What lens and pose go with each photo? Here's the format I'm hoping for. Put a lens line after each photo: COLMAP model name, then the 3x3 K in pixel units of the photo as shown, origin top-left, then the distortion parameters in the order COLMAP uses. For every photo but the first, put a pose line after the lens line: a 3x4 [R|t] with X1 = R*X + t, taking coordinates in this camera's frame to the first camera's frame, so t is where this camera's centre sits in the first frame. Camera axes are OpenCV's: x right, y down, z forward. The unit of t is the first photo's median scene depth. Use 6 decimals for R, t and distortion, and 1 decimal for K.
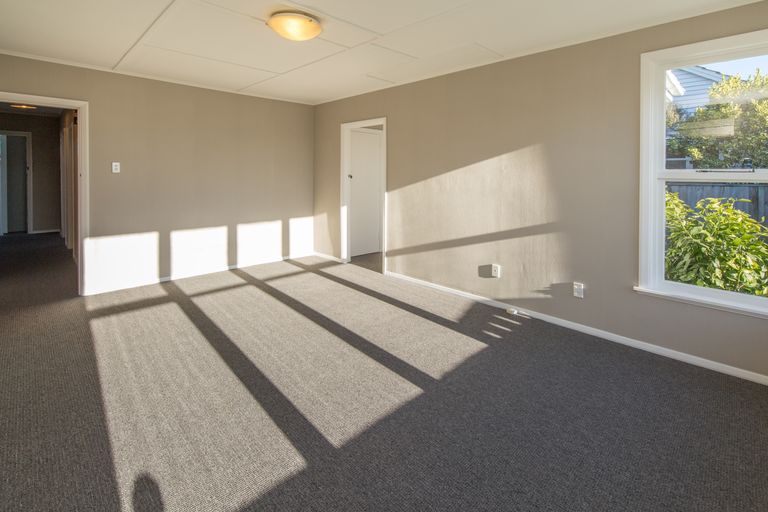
lens RADIAL K [[349.7, 0, 384.0], [0, 349.7, 256.0], [0, 0, 1]] dist [0.001261, -0.000109]
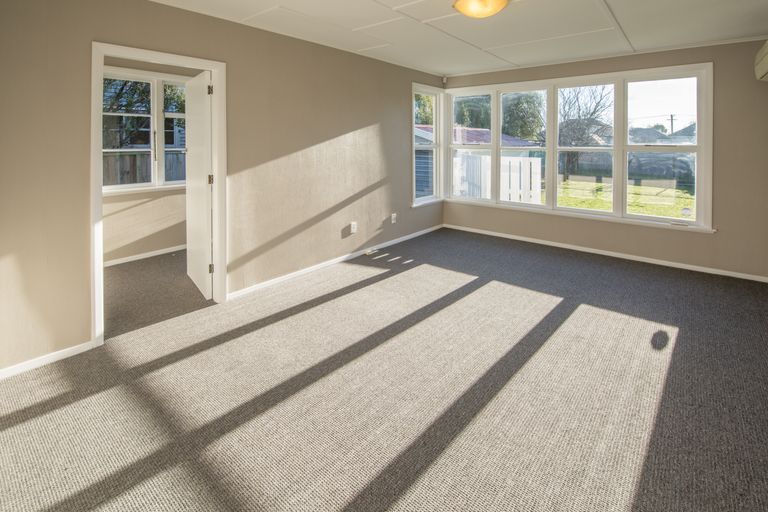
lens RADIAL K [[355.5, 0, 384.6], [0, 355.5, 246.8], [0, 0, 1]] dist [-0.011930, -0.000680]
pose [[-0.091700, -0.285933, 0.953852, -0.887182], [0.232068, 0.925376, 0.299707, -0.242204], [-0.968367, 0.248842, -0.018501, 0.953847]]
